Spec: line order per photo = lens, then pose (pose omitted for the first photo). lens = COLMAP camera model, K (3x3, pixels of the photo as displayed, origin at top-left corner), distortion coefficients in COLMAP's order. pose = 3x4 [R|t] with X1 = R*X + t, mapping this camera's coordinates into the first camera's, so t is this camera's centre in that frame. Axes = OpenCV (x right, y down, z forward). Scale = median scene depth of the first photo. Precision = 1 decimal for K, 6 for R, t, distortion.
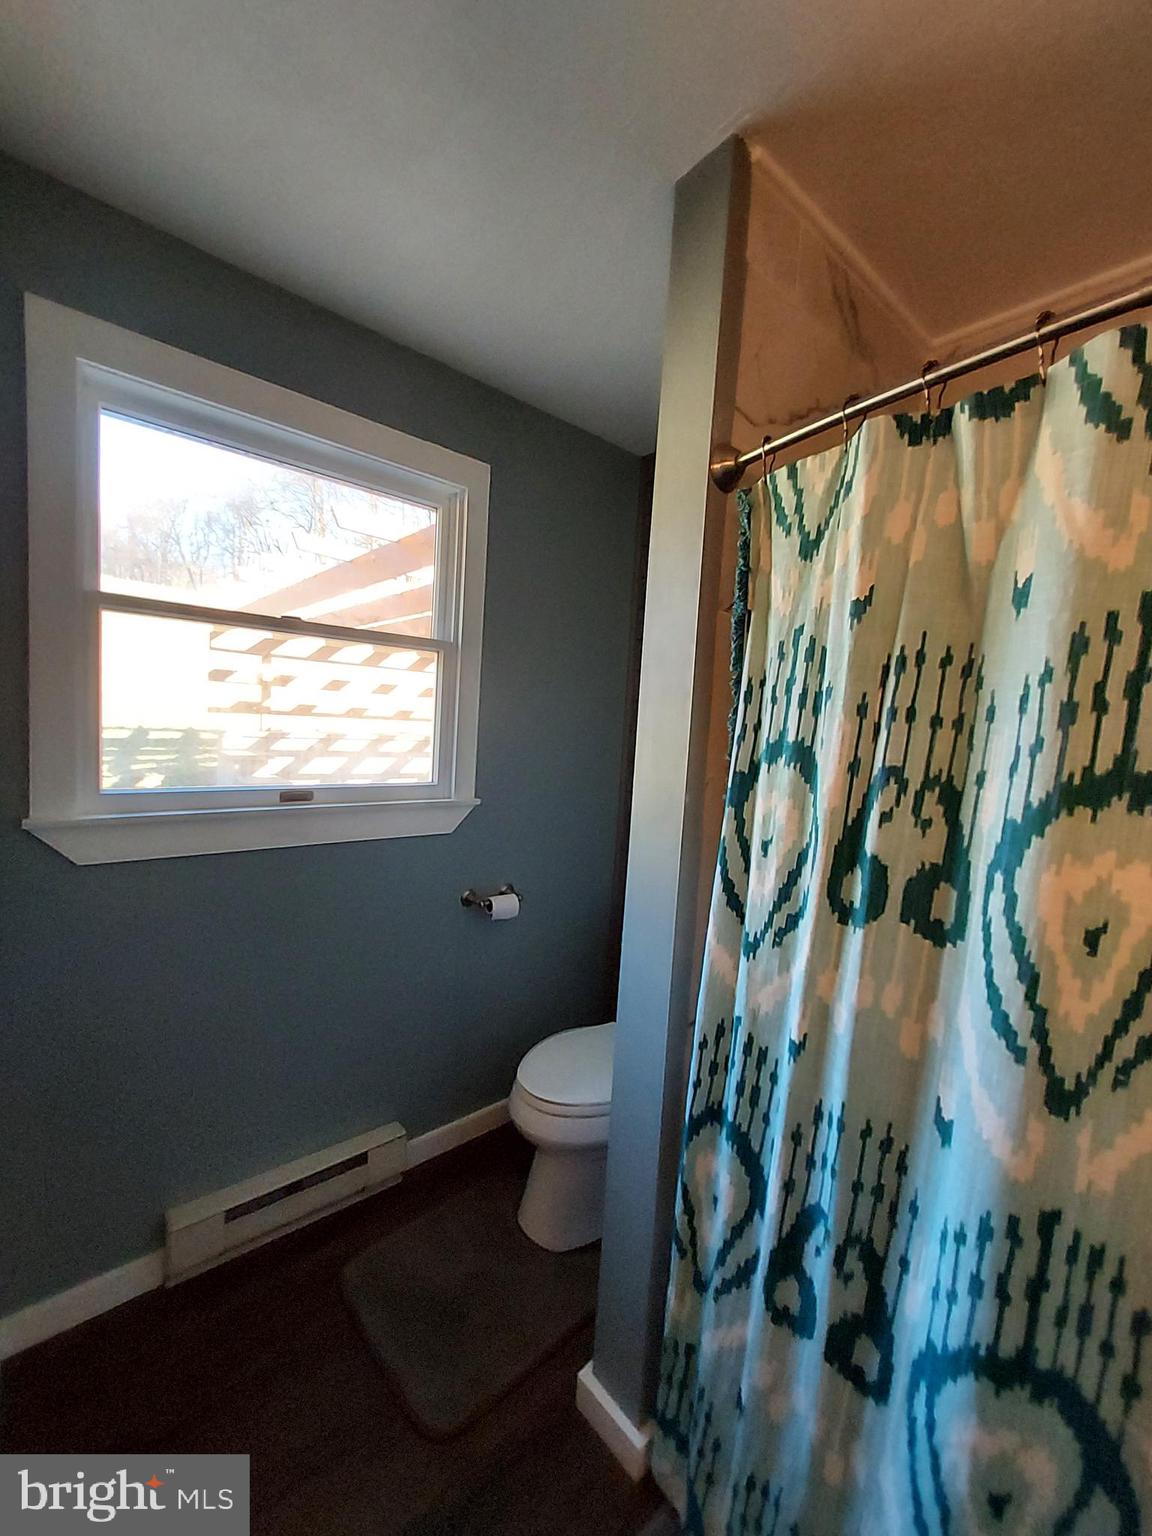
lens RADIAL K [[601.8, 0, 569.6], [0, 601.8, 767.6], [0, 0, 1]] dist [-0.002349, 0.000260]
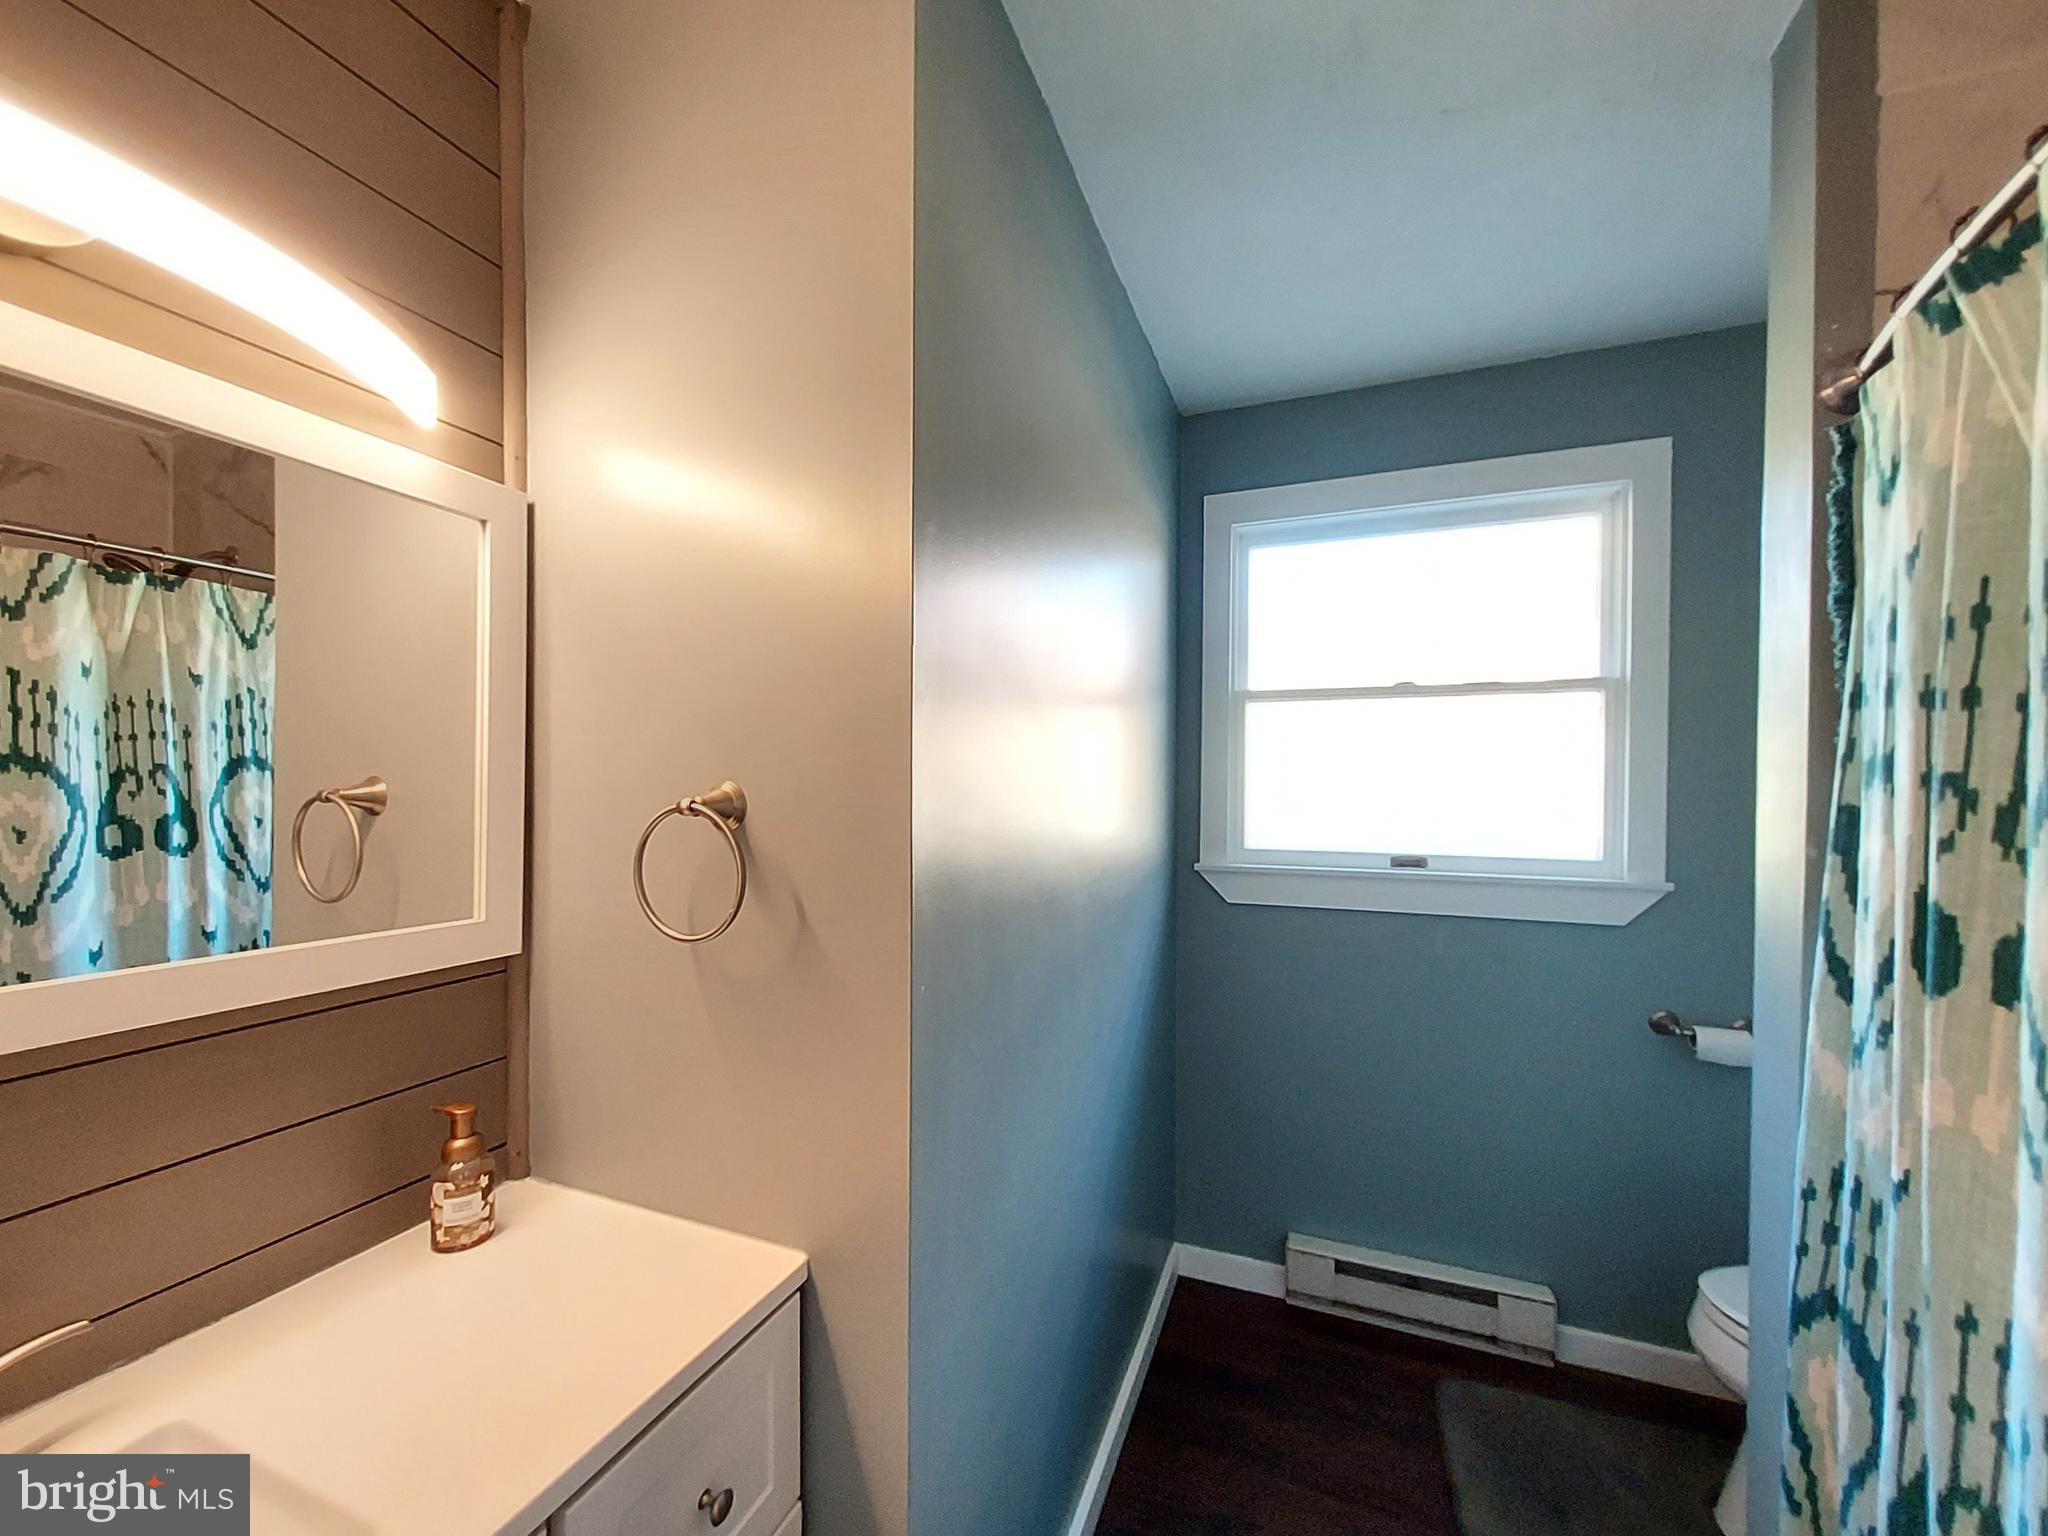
lens RADIAL K [[802.4, 0, 1022.3], [0, 802.4, 770.6], [0, 0, 1]] dist [-0.002349, 0.000260]
pose [[0.491102, -0.071399, -0.868171, 0.556145], [-0.043958, 0.993334, -0.106559, 0.097541], [0.869992, 0.090495, 0.484690, -0.277922]]
